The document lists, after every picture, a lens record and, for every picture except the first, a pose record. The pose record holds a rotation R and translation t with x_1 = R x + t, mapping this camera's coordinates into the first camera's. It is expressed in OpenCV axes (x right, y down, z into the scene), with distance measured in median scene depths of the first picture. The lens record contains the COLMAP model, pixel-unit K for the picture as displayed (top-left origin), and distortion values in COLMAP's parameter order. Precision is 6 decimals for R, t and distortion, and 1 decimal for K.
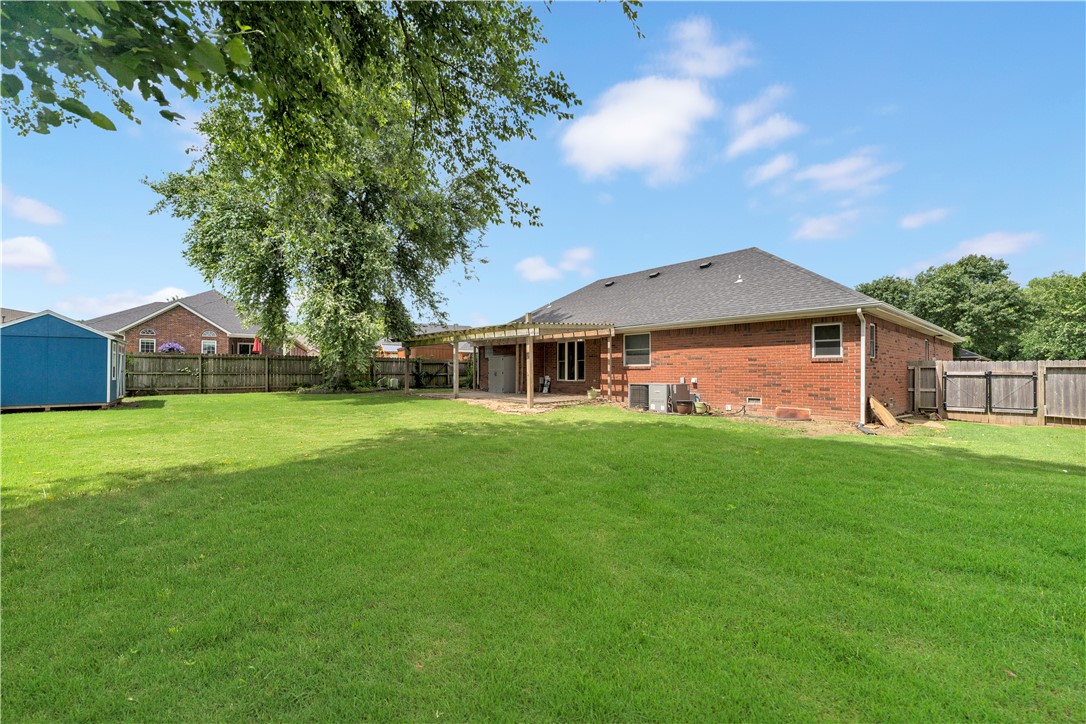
lens RADIAL K [[432.9, 0, 543.0], [0, 432.9, 362.0], [0, 0, 1]] dist [-0.000373, 0.000003]
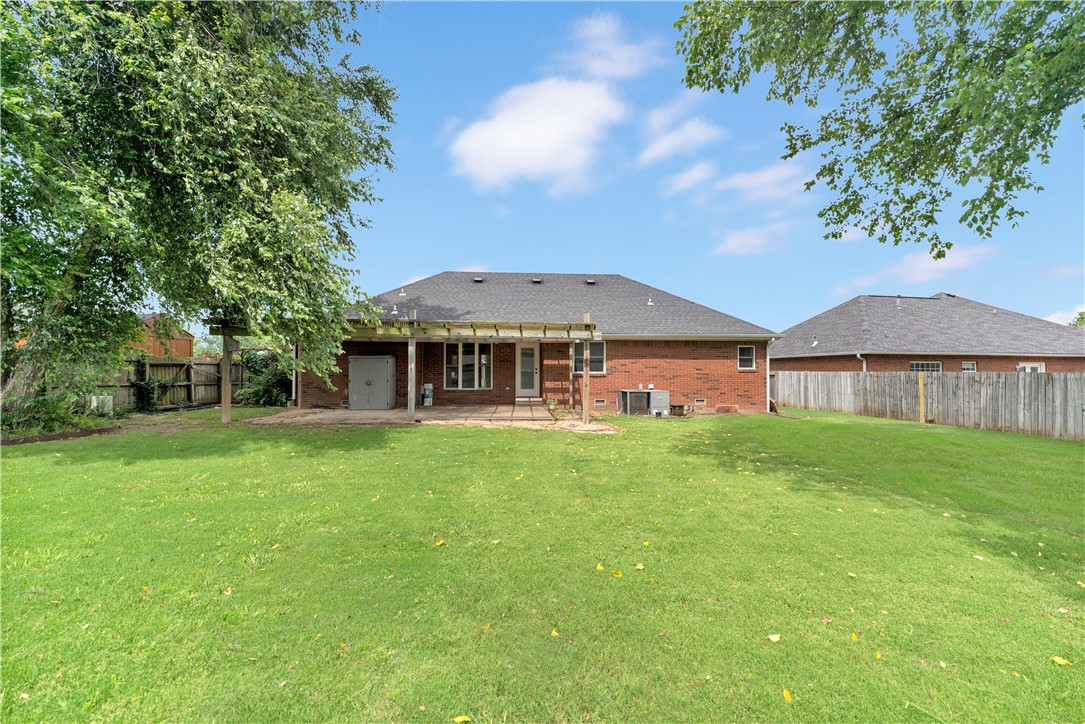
lens RADIAL K [[432.5, 0, 542.5], [0, 432.5, 362.0], [0, 0, 1]] dist [-0.000373, 0.000003]
pose [[0.599631, 0.017693, 0.800081, -0.683824], [-0.019160, 0.999786, -0.007750, -0.007475], [-0.800047, -0.010682, 0.599842, 0.505058]]
